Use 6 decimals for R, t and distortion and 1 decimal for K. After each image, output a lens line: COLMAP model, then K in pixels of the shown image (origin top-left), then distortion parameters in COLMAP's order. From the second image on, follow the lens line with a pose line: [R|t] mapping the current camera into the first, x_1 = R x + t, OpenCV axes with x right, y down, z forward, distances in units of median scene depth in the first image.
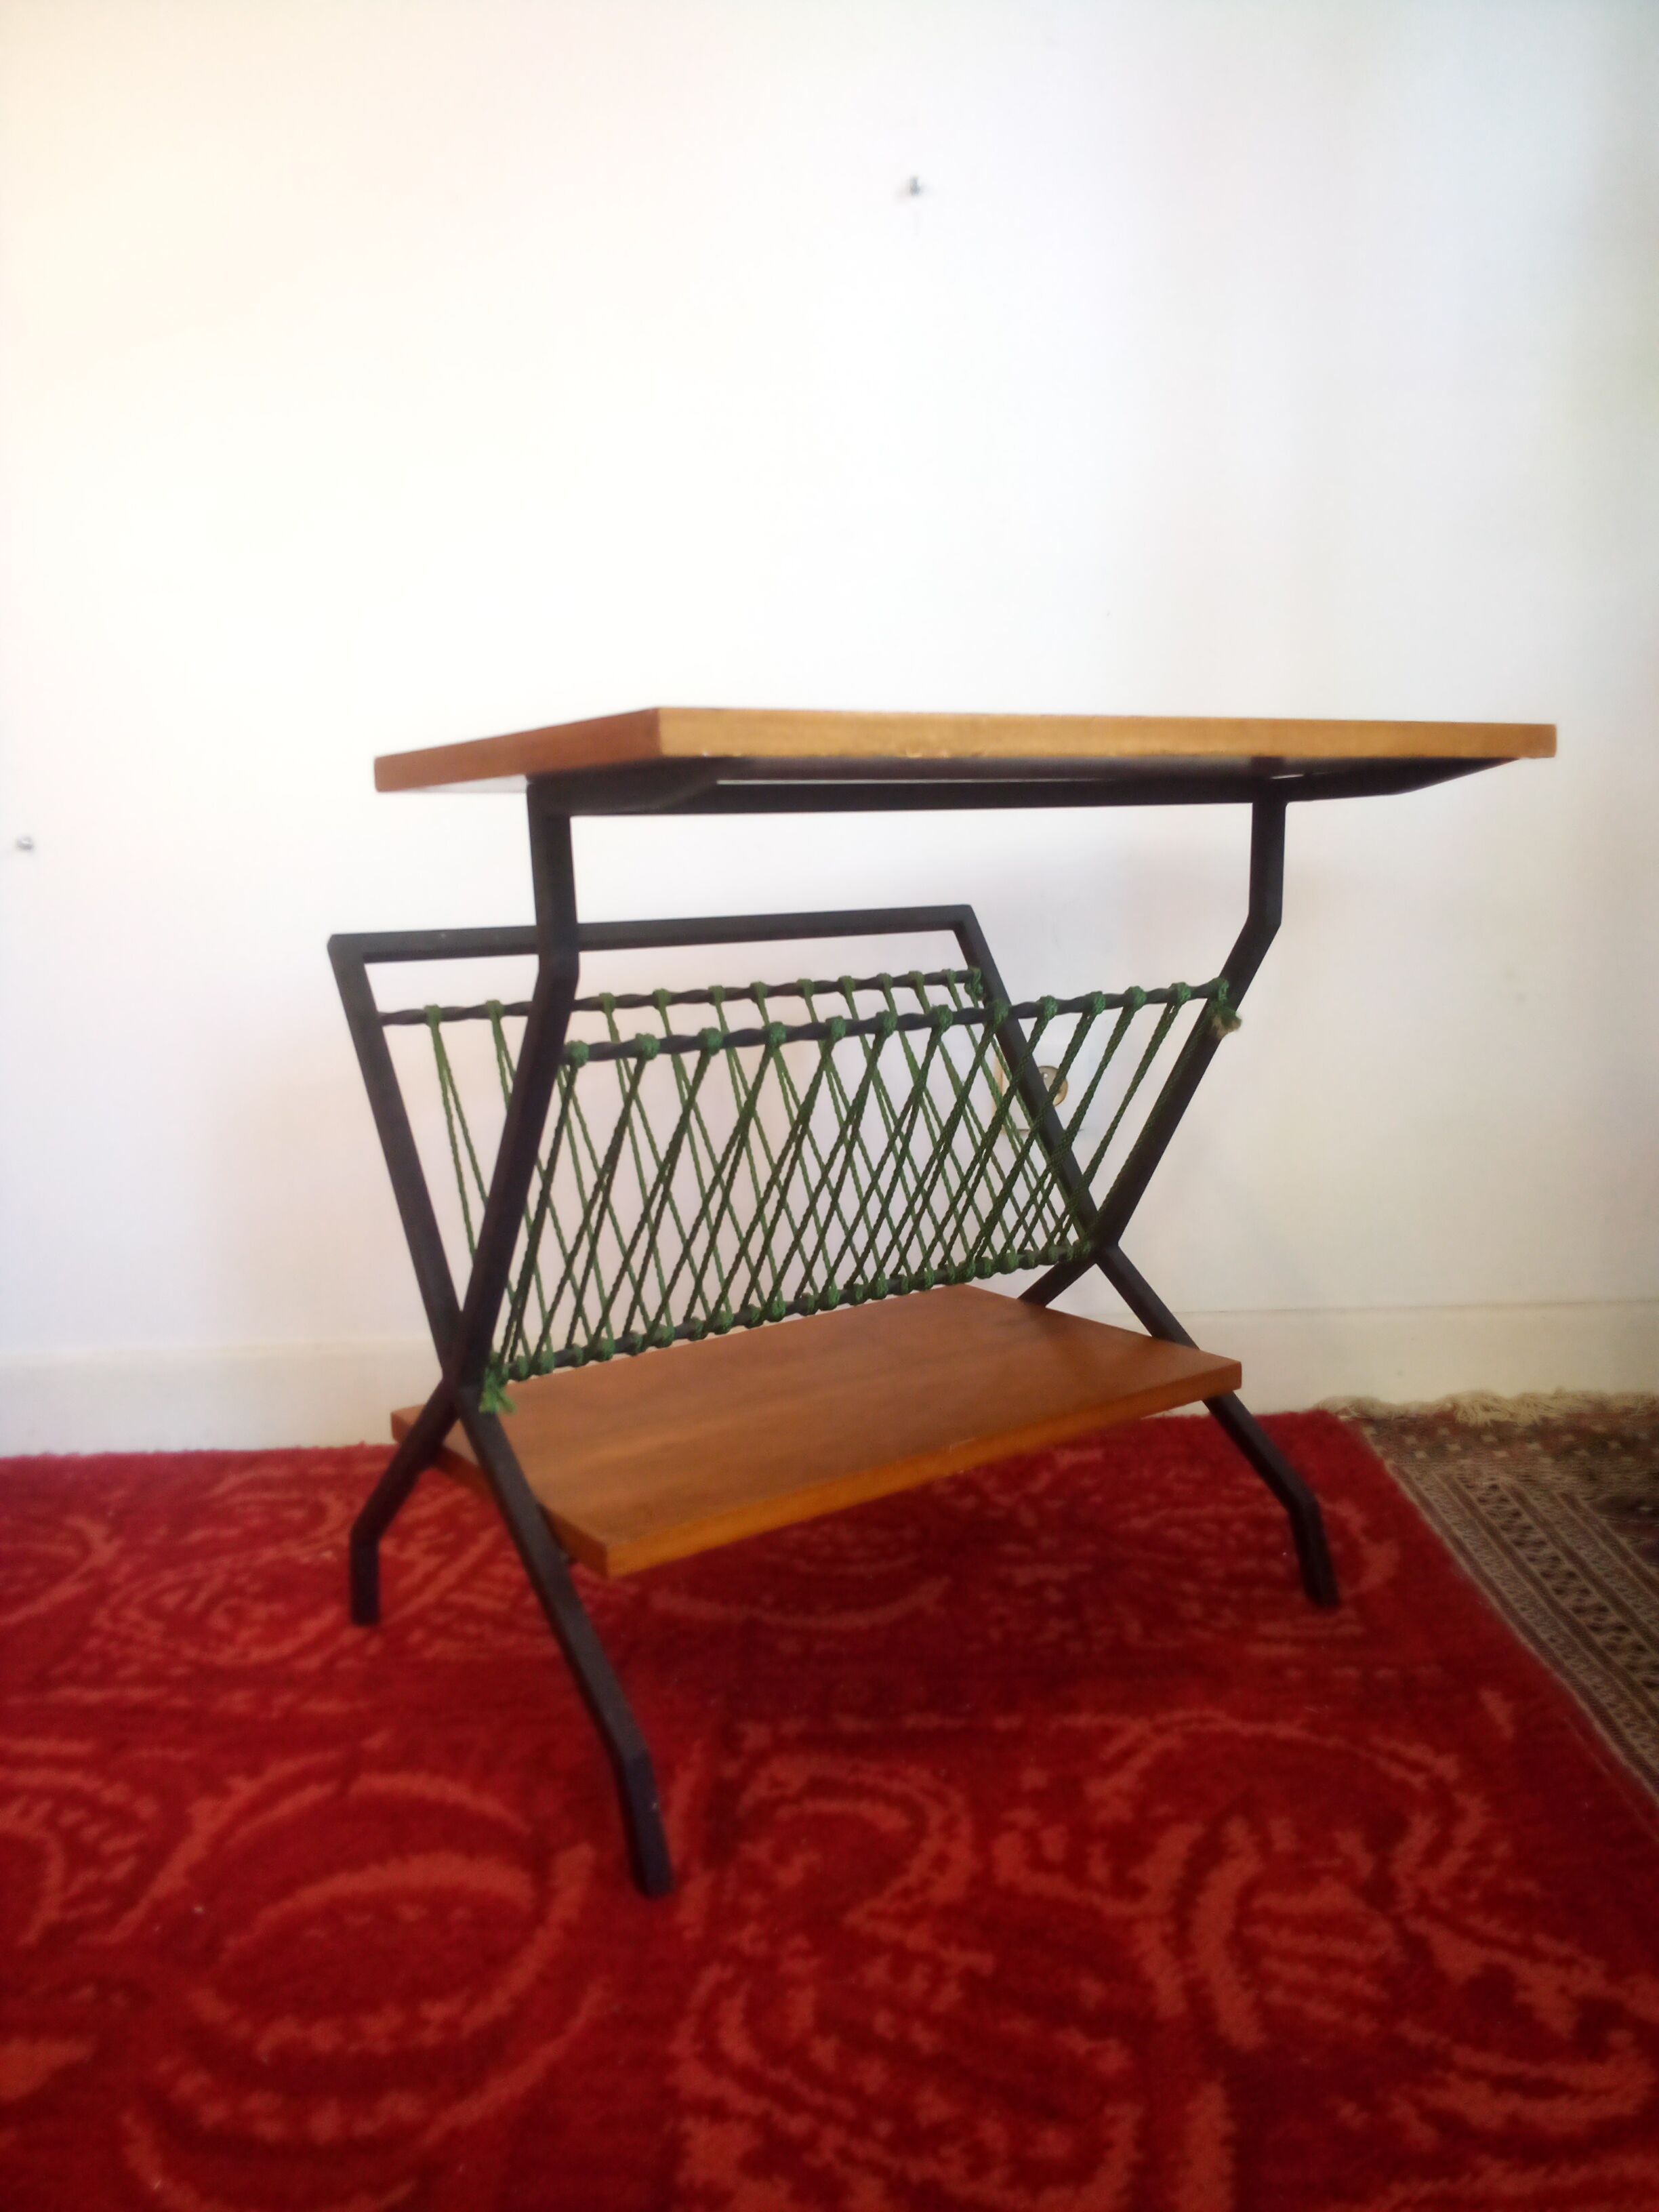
lens RADIAL K [[1734.5, 0, 829.5], [0, 1734.5, 1106.0], [0, 0, 1]] dist [0.019746, -0.044322]
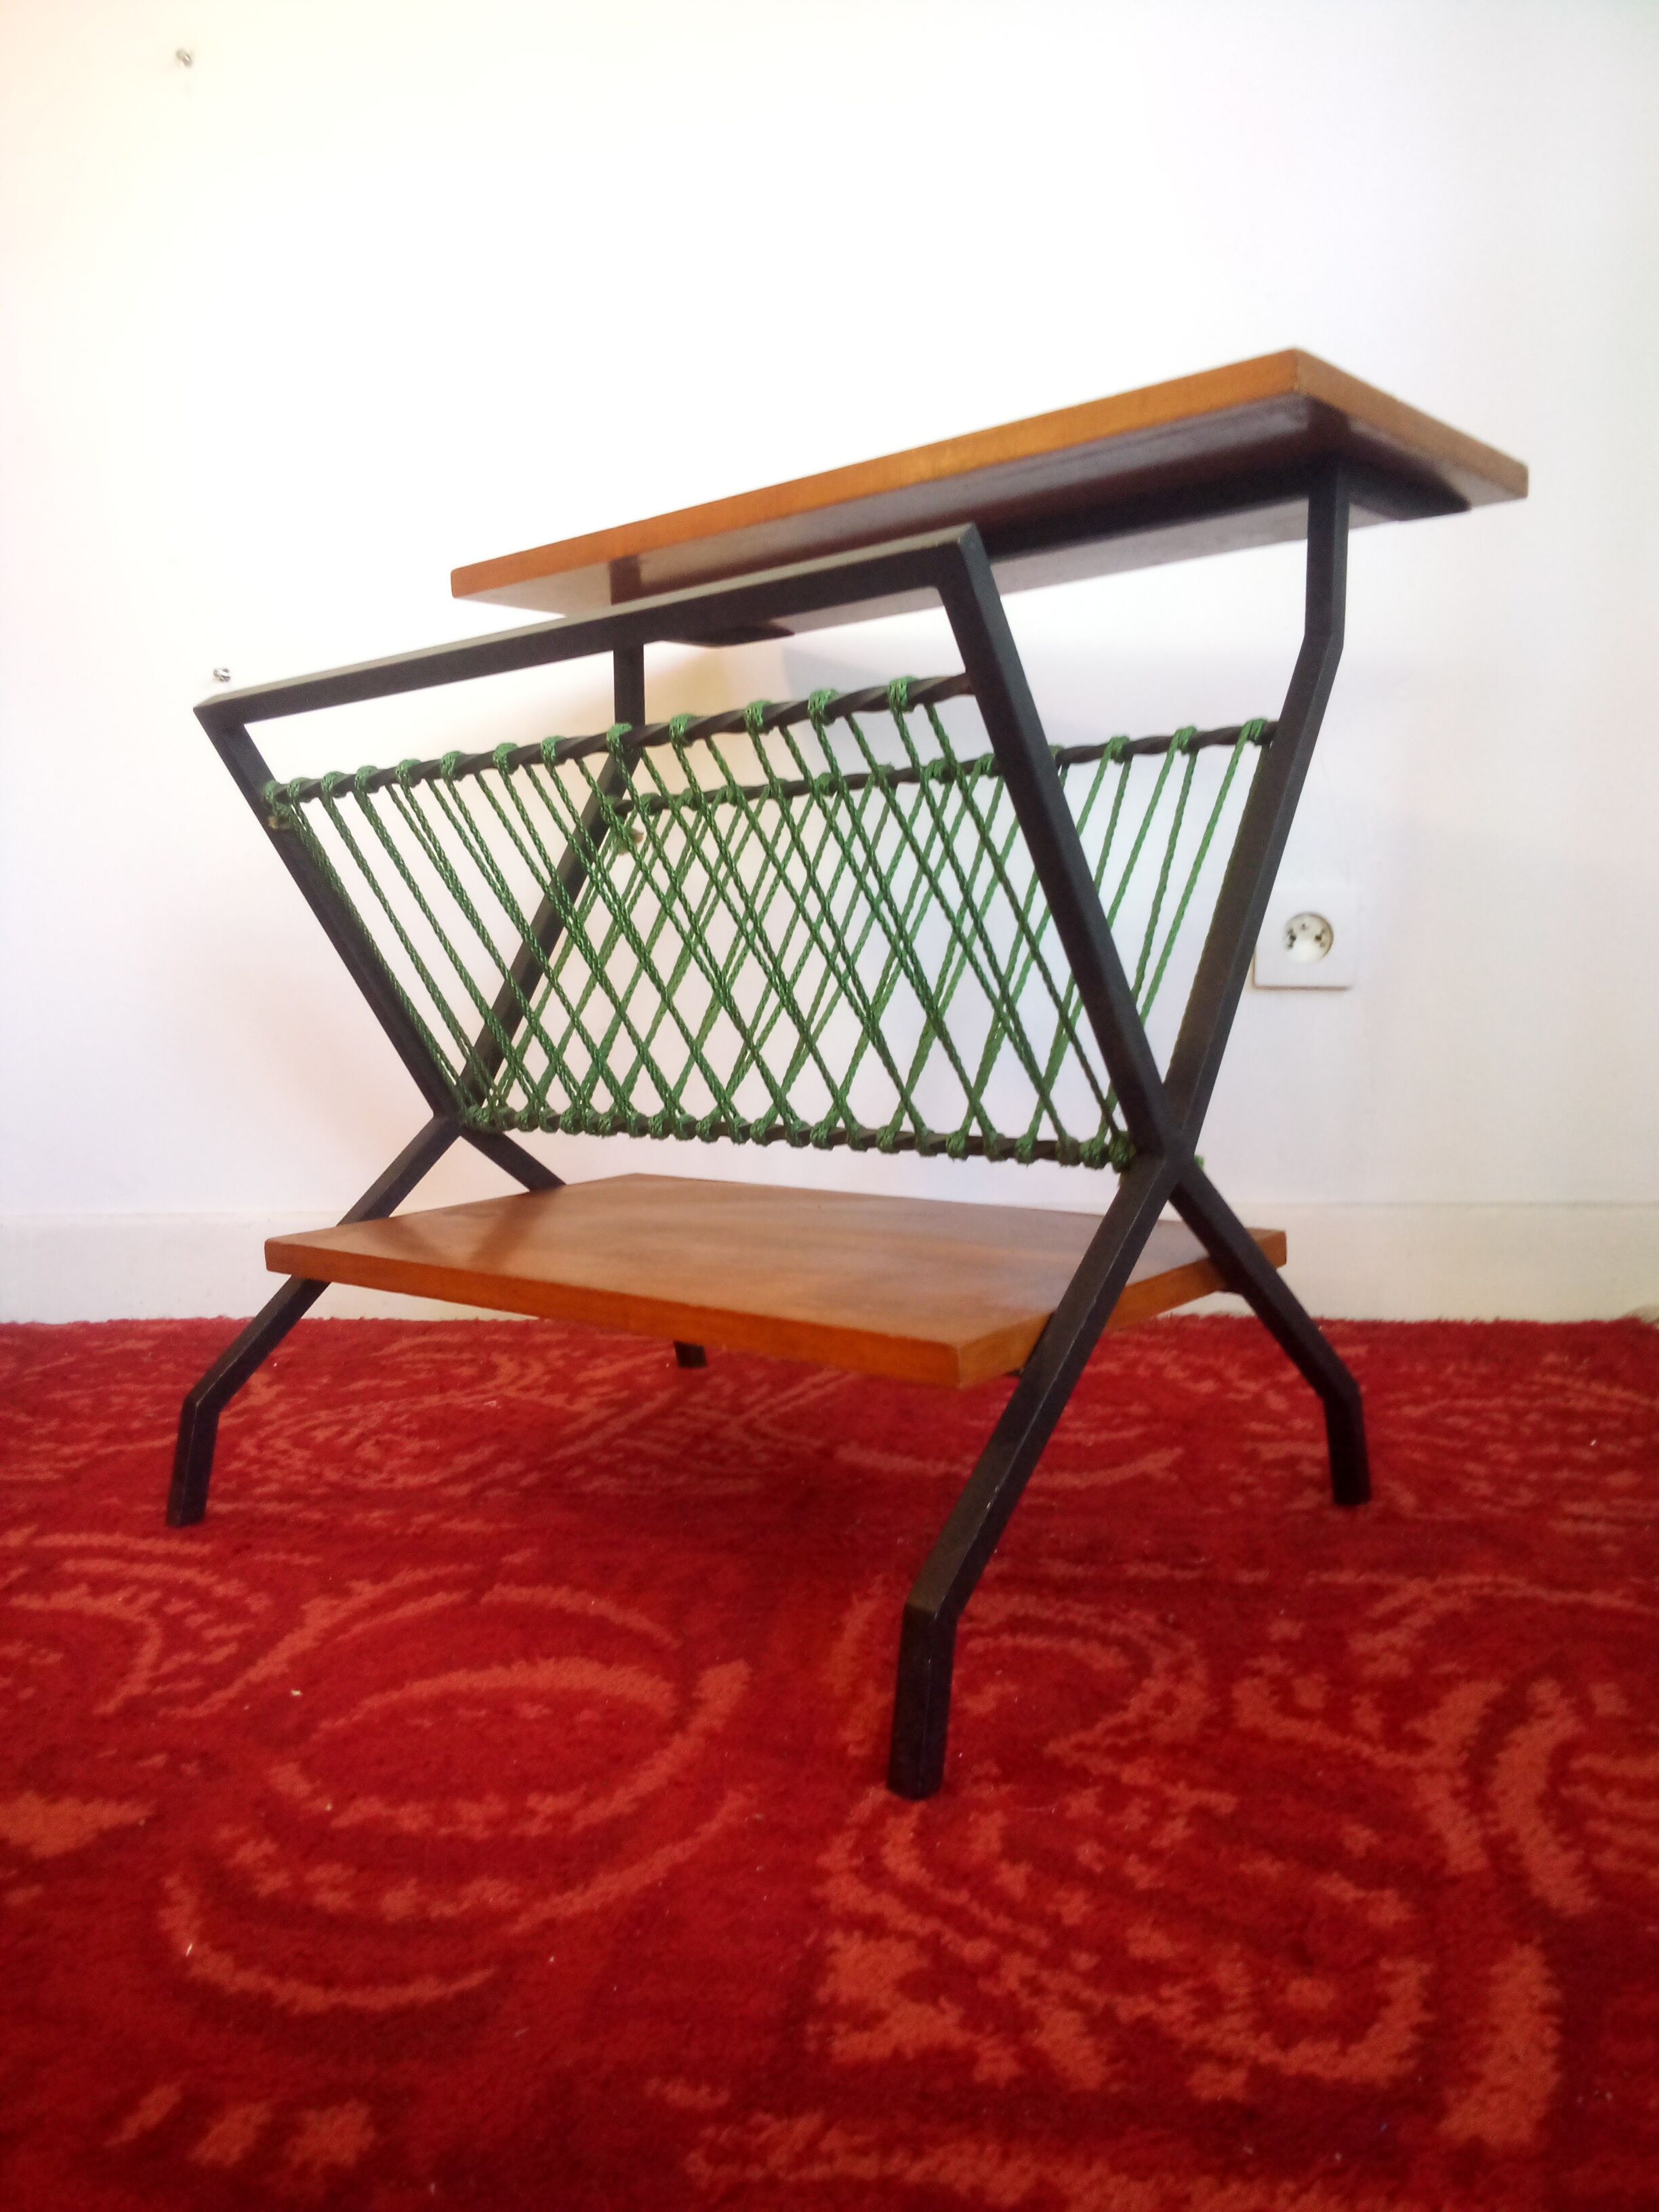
lens RADIAL K [[1743.7, 0, 828.9], [0, 1743.7, 1138.1], [0, 0, 1]] dist [0.029254, -0.081956]
pose [[0.990598, 0.025219, -0.134464, 0.009594], [-0.027116, 0.999557, -0.012297, 0.167094], [0.134094, 0.015827, 0.990842, 0.147300]]
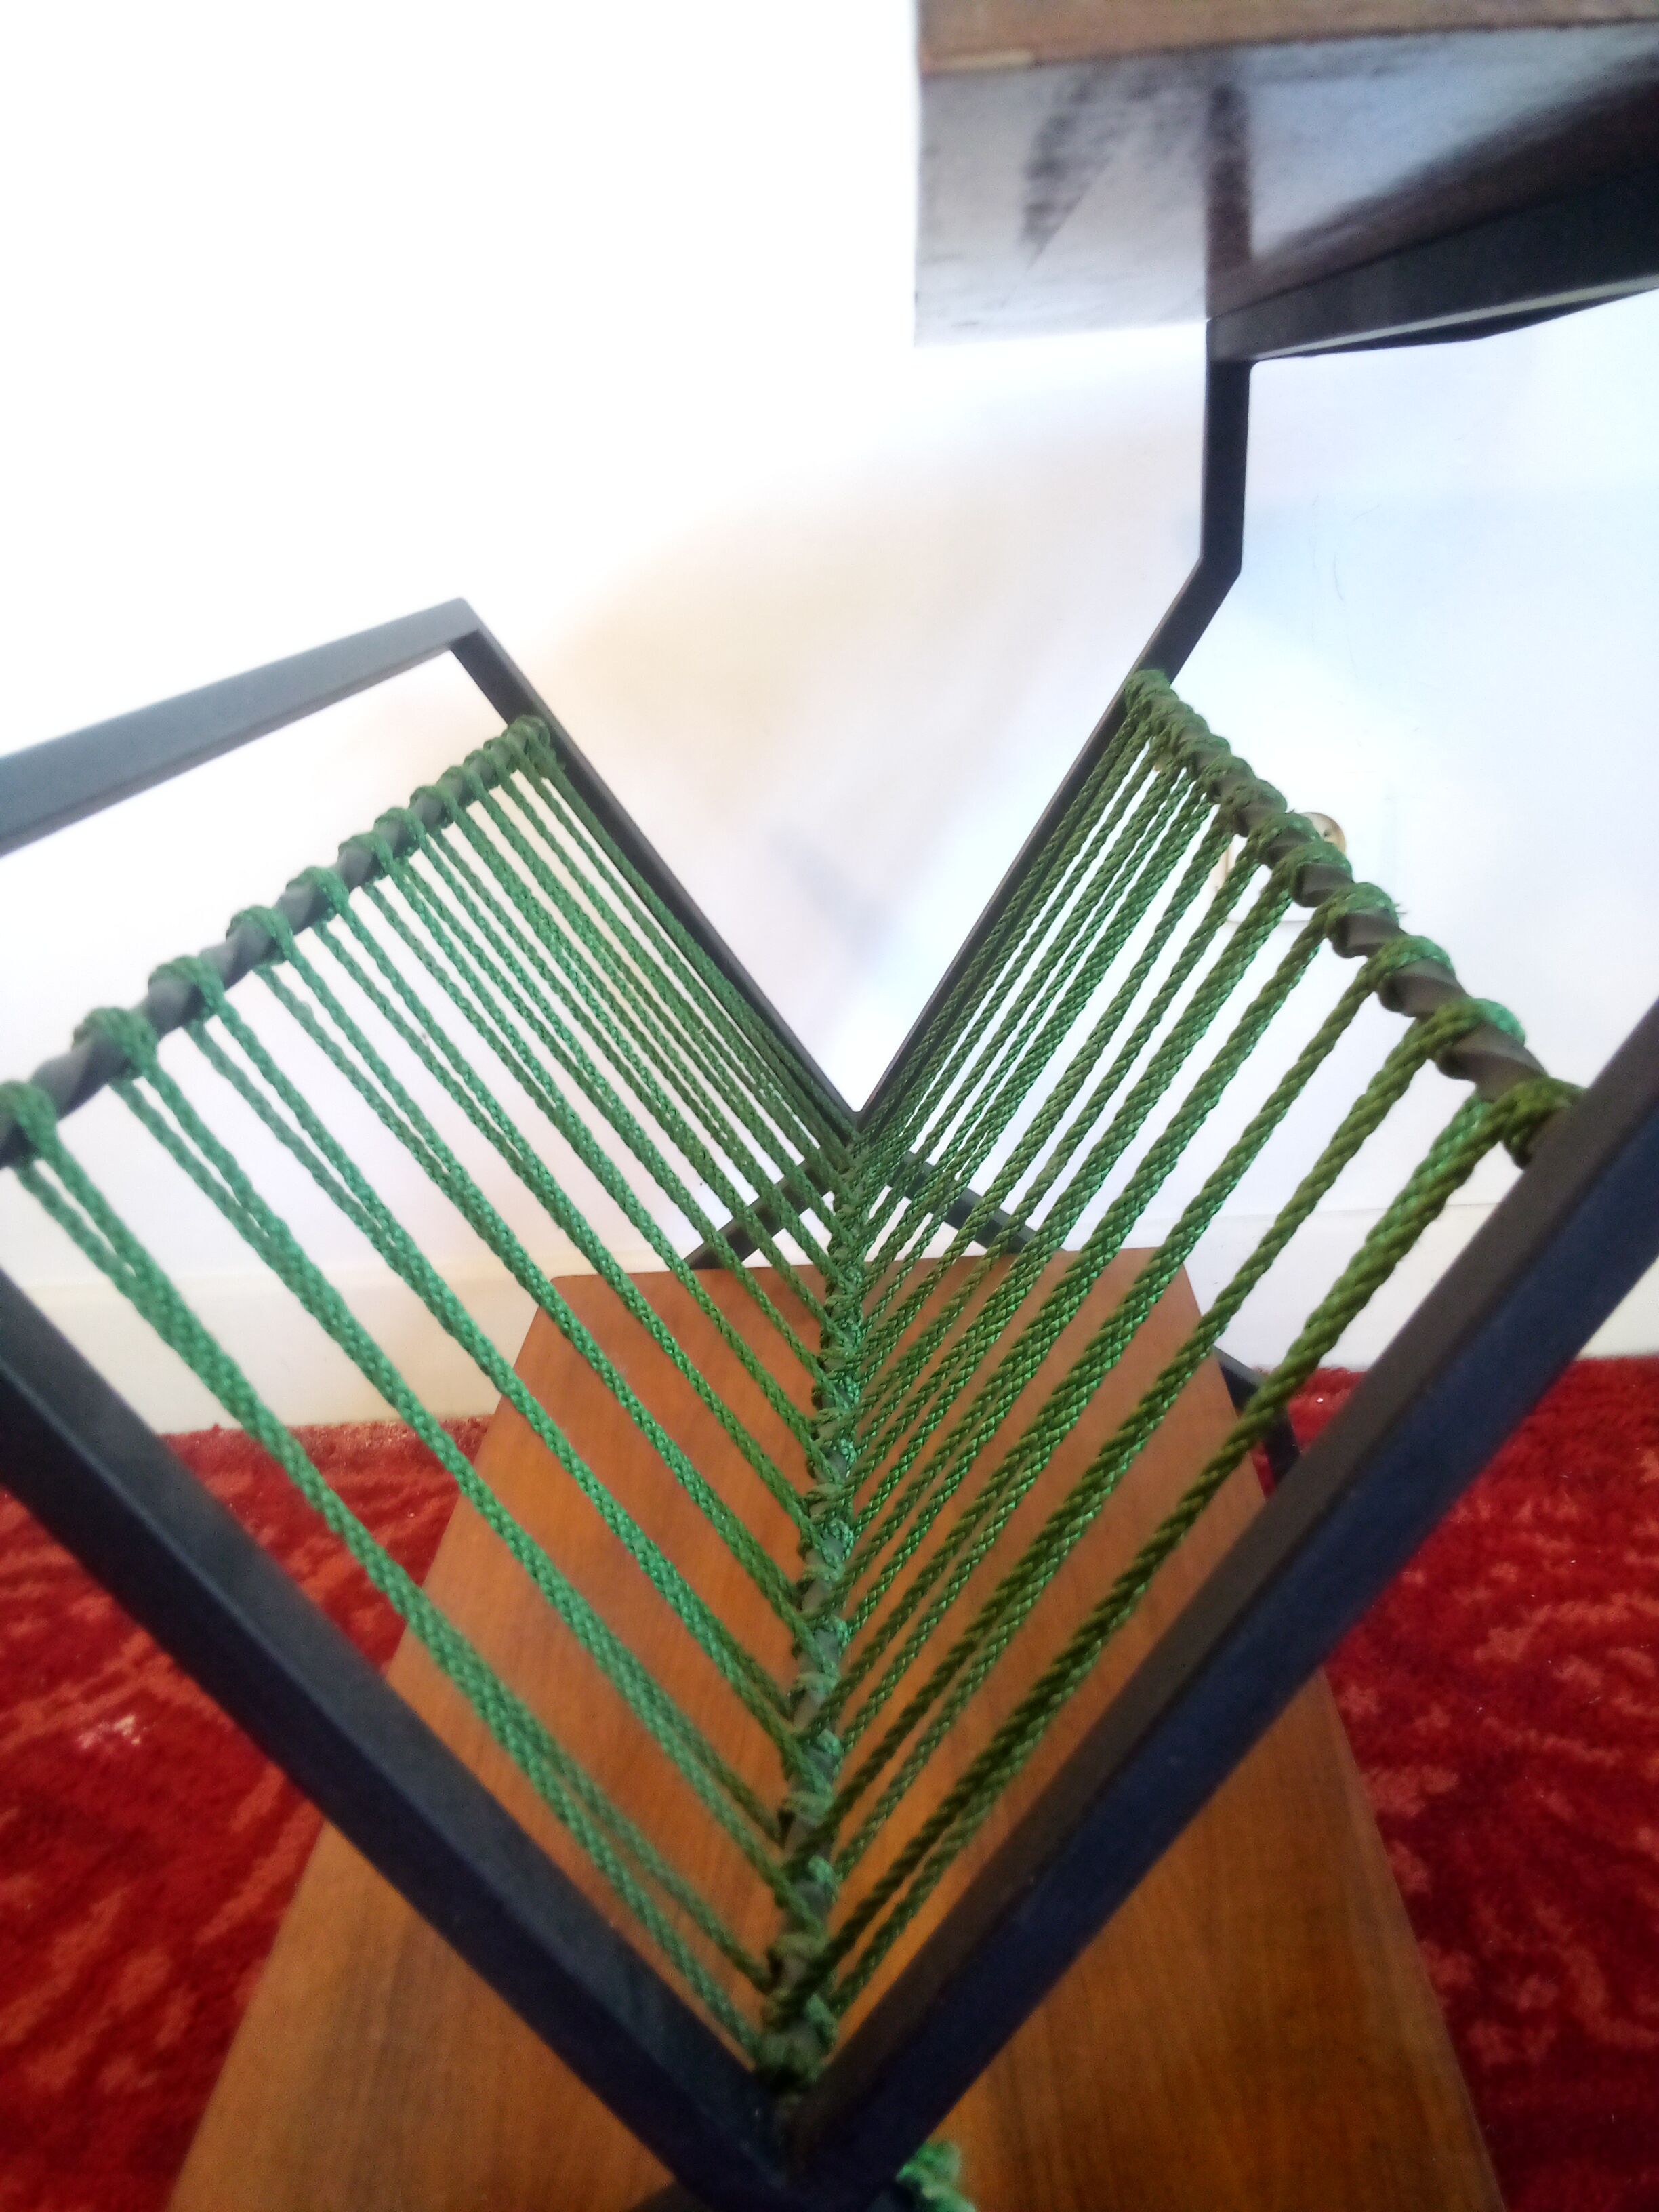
lens RADIAL K [[1742.3, 0, 825.1], [0, 1742.3, 1106.9], [0, 0, 1]] dist [0.018663, -0.046818]
pose [[0.999489, -0.030025, -0.010945, -0.050654], [0.031746, 0.972211, 0.231942, -0.103558], [0.003677, -0.232171, 0.972668, 0.629593]]
